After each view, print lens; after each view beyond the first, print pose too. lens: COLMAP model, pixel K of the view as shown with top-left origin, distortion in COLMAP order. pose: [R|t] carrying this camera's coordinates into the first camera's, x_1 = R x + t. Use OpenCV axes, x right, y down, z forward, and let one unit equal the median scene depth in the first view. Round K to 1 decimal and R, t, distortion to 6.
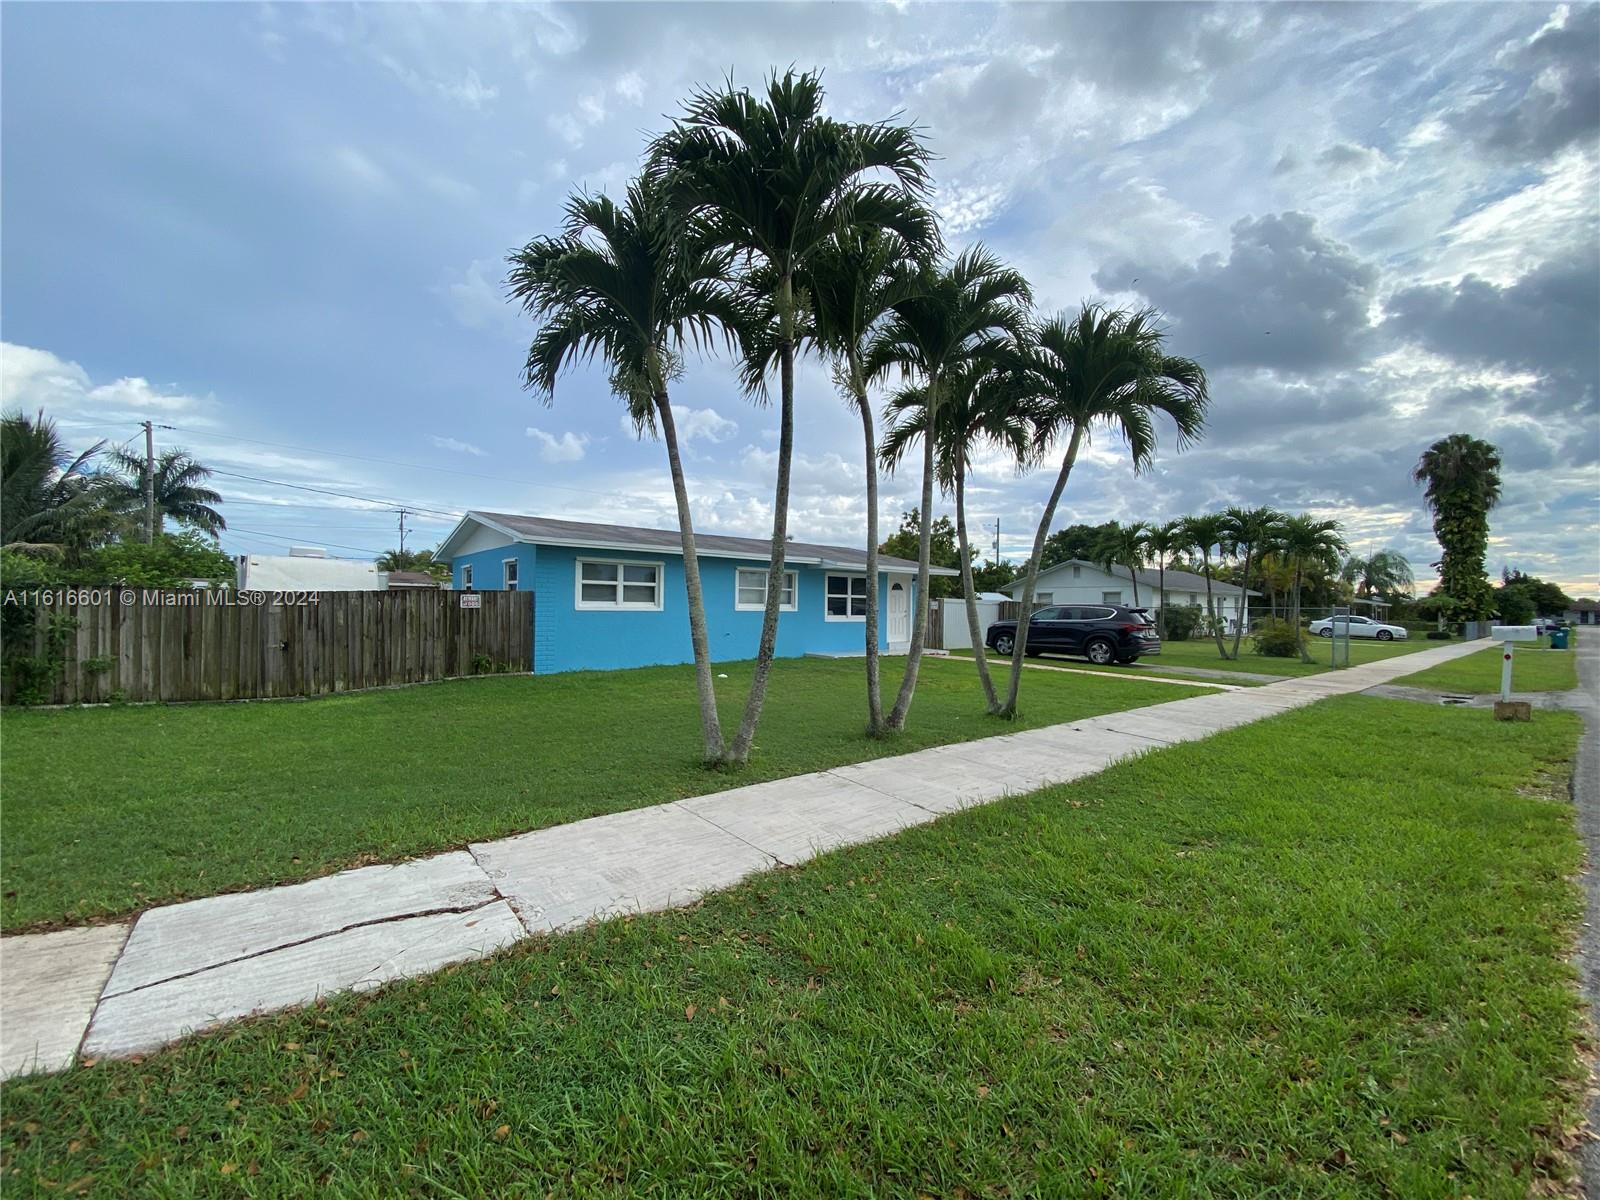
lens RADIAL K [[651.7, 0, 800.0], [0, 651.7, 600.0], [0, 0, 1]] dist [0.010437, -0.015234]
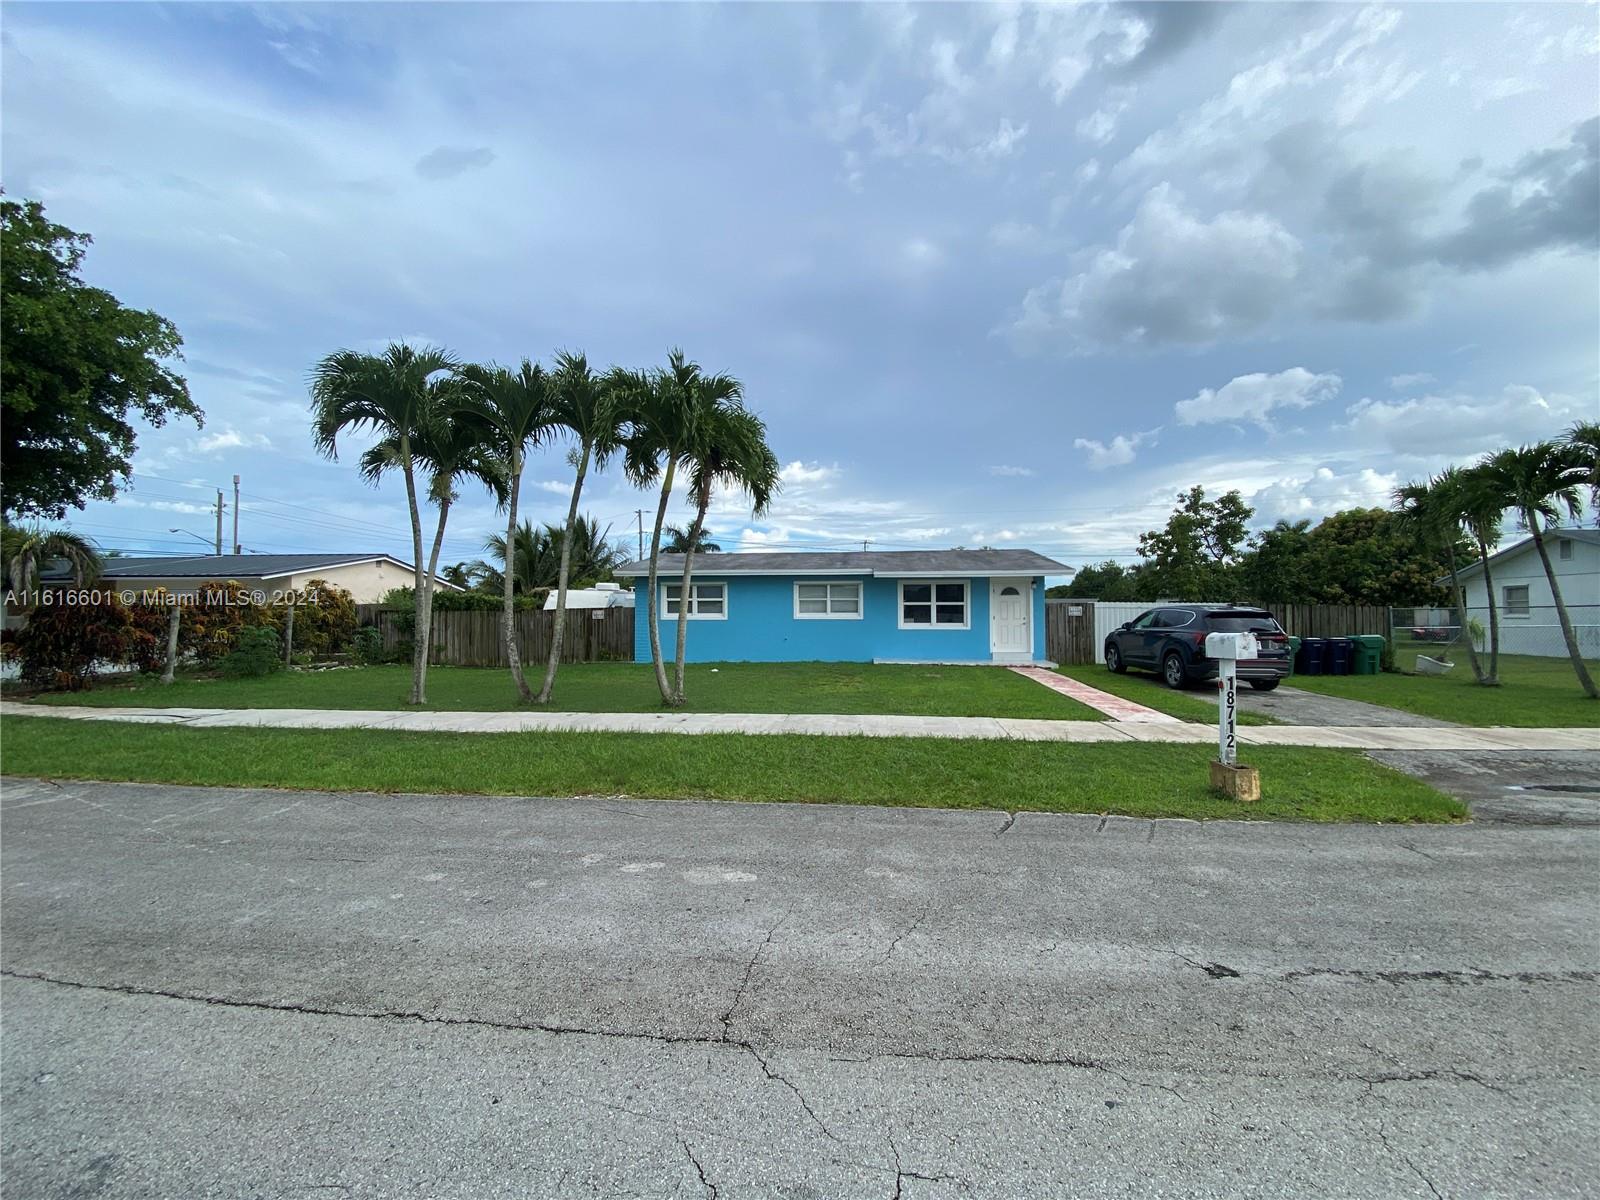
lens RADIAL K [[639.1, 0, 792.4], [0, 639.1, 603.3], [0, 0, 1]] dist [0.046234, -0.041263]
pose [[0.693373, -0.026889, -0.720077, 0.832634], [0.019323, 0.999638, -0.018721, 0.010841], [0.720320, -0.000933, 0.693641, 0.225880]]
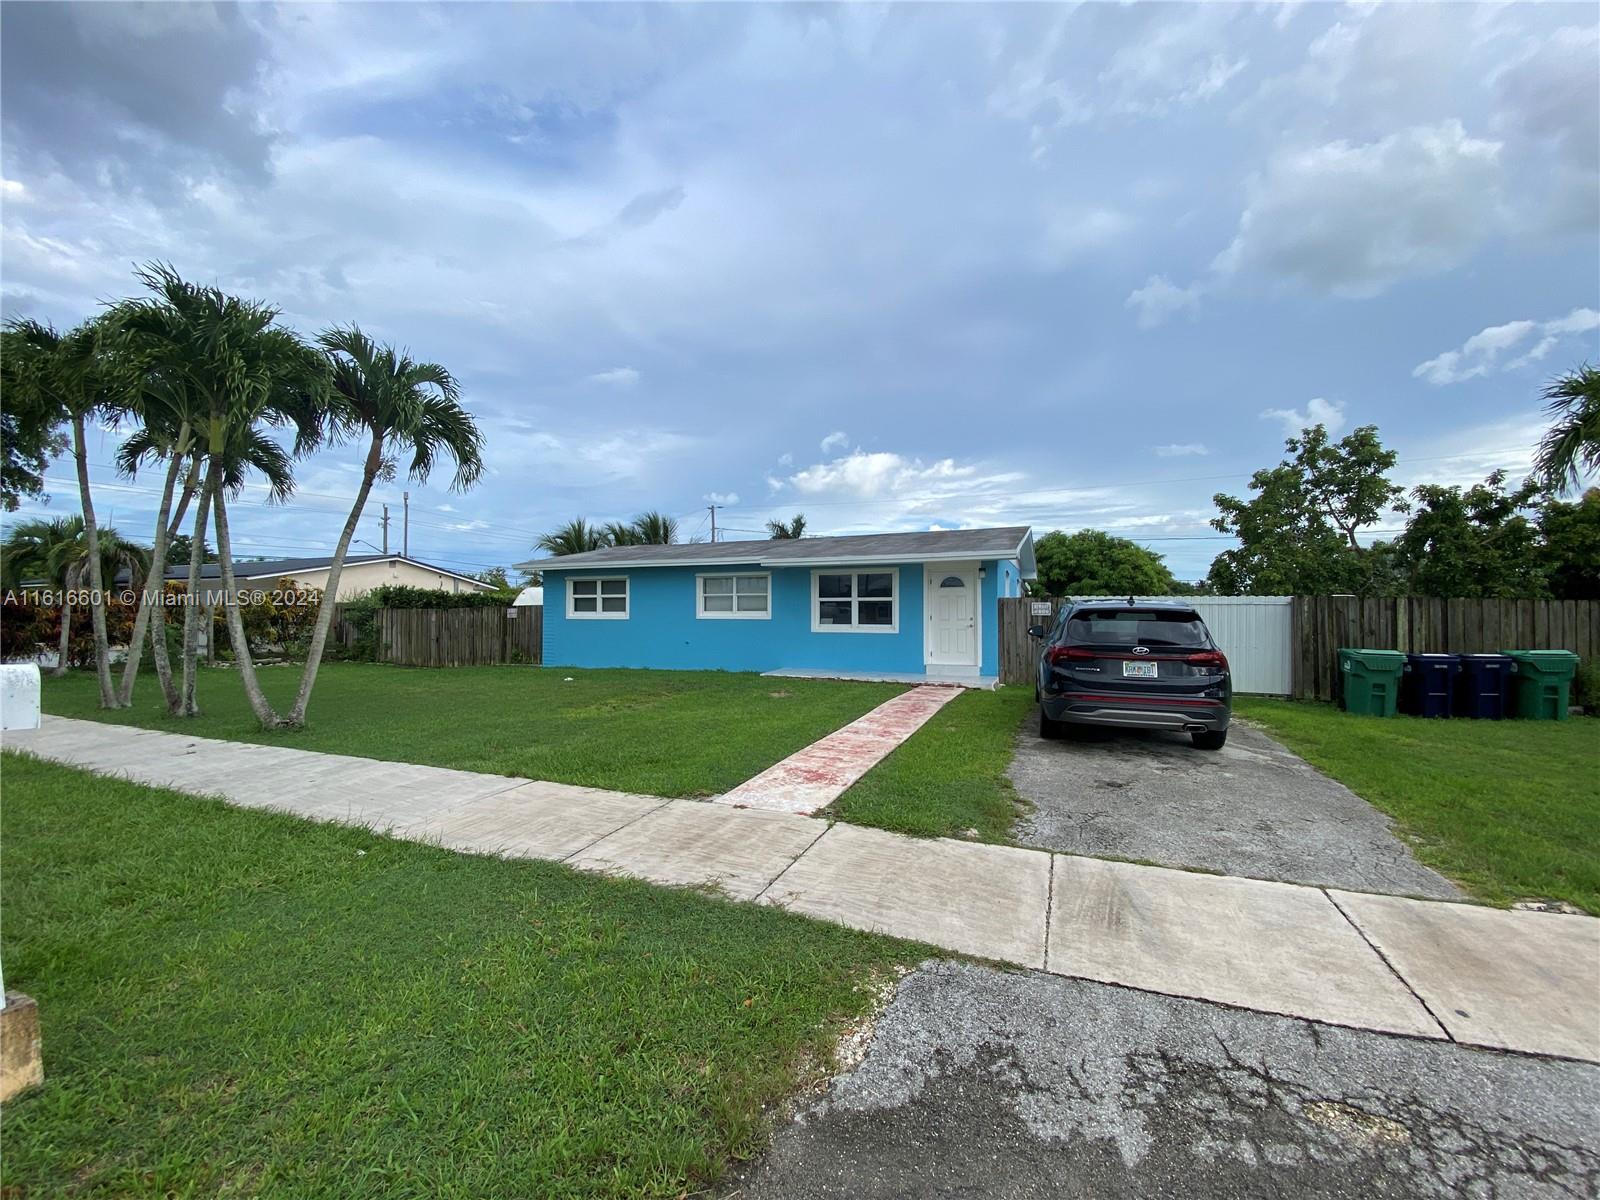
lens RADIAL K [[627.2, 0, 798.1], [0, 627.2, 596.6], [0, 0, 1]] dist [0.052803, -0.037718]
pose [[0.464547, -0.038083, -0.884729, 0.923234], [0.016583, 0.999274, -0.034306, 0.020907], [0.885393, 0.001266, 0.464841, 0.794932]]
